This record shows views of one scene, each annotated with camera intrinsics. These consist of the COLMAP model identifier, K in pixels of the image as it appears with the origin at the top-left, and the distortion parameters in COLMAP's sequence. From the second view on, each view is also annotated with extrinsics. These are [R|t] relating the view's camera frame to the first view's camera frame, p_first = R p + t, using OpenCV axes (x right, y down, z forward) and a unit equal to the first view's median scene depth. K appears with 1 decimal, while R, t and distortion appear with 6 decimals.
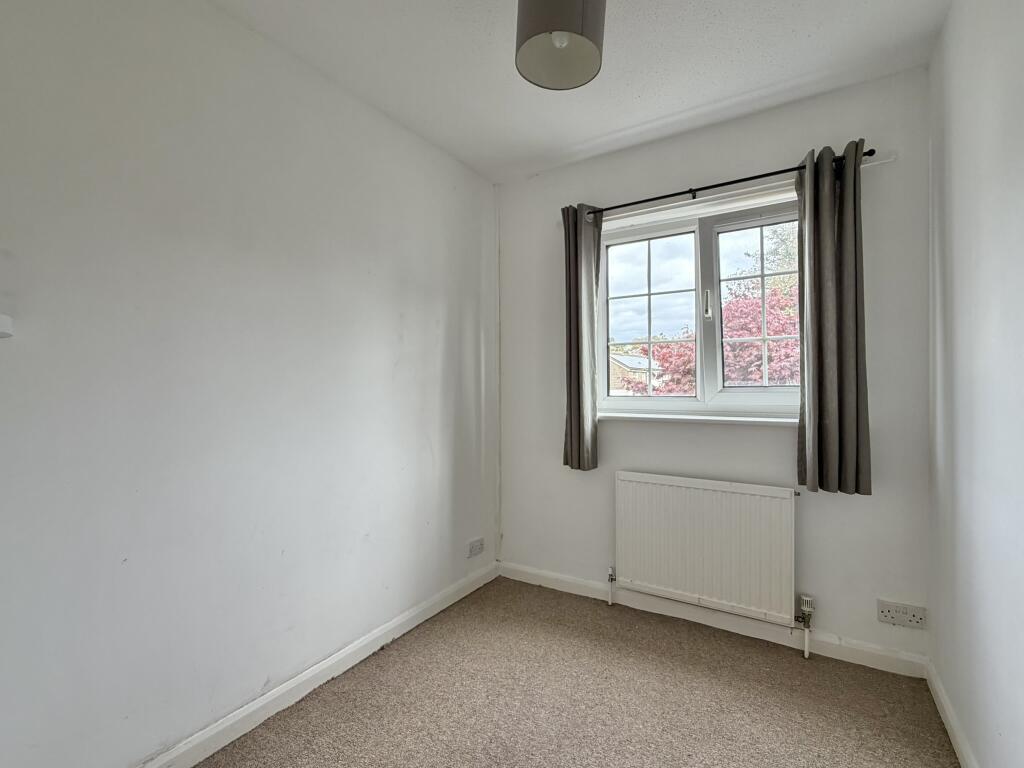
lens RADIAL K [[472.8, 0, 512.4], [0, 472.8, 377.9], [0, 0, 1]] dist [-0.001380, -0.000275]
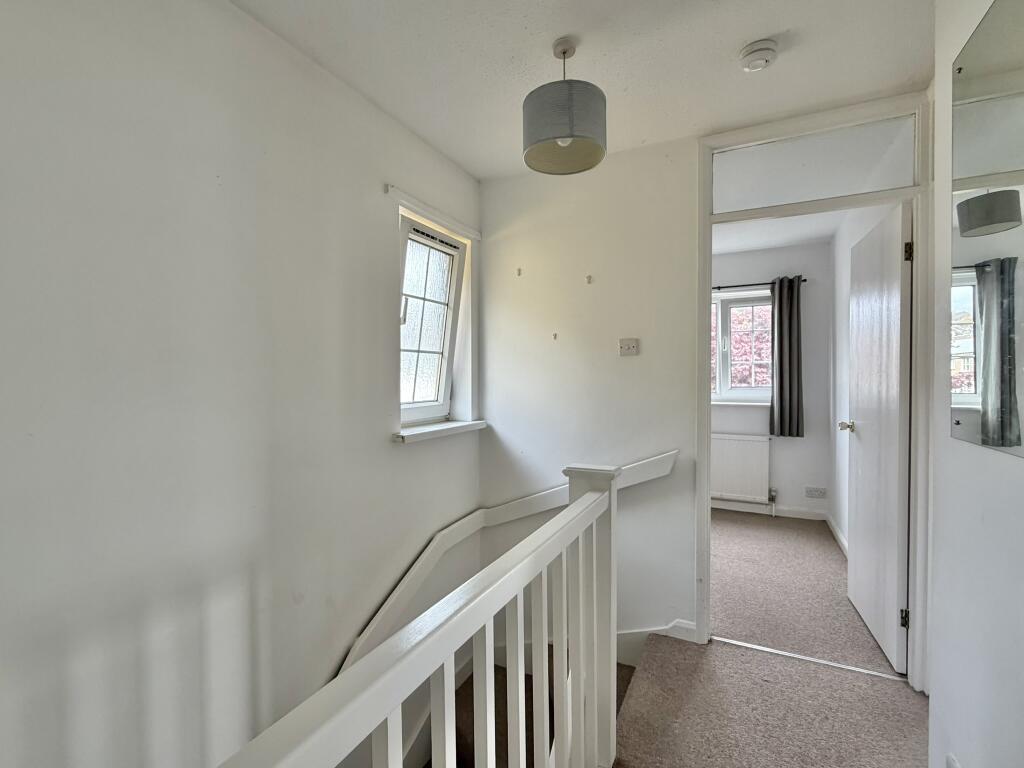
lens RADIAL K [[472.8, 0, 513.3], [0, 472.8, 380.4], [0, 0, 1]] dist [-0.001380, -0.000275]
pose [[0.997112, 0.003874, 0.075845, -0.682433], [-0.004681, 0.999934, 0.010462, -0.028099], [-0.075799, -0.010787, 0.997065, -0.985135]]
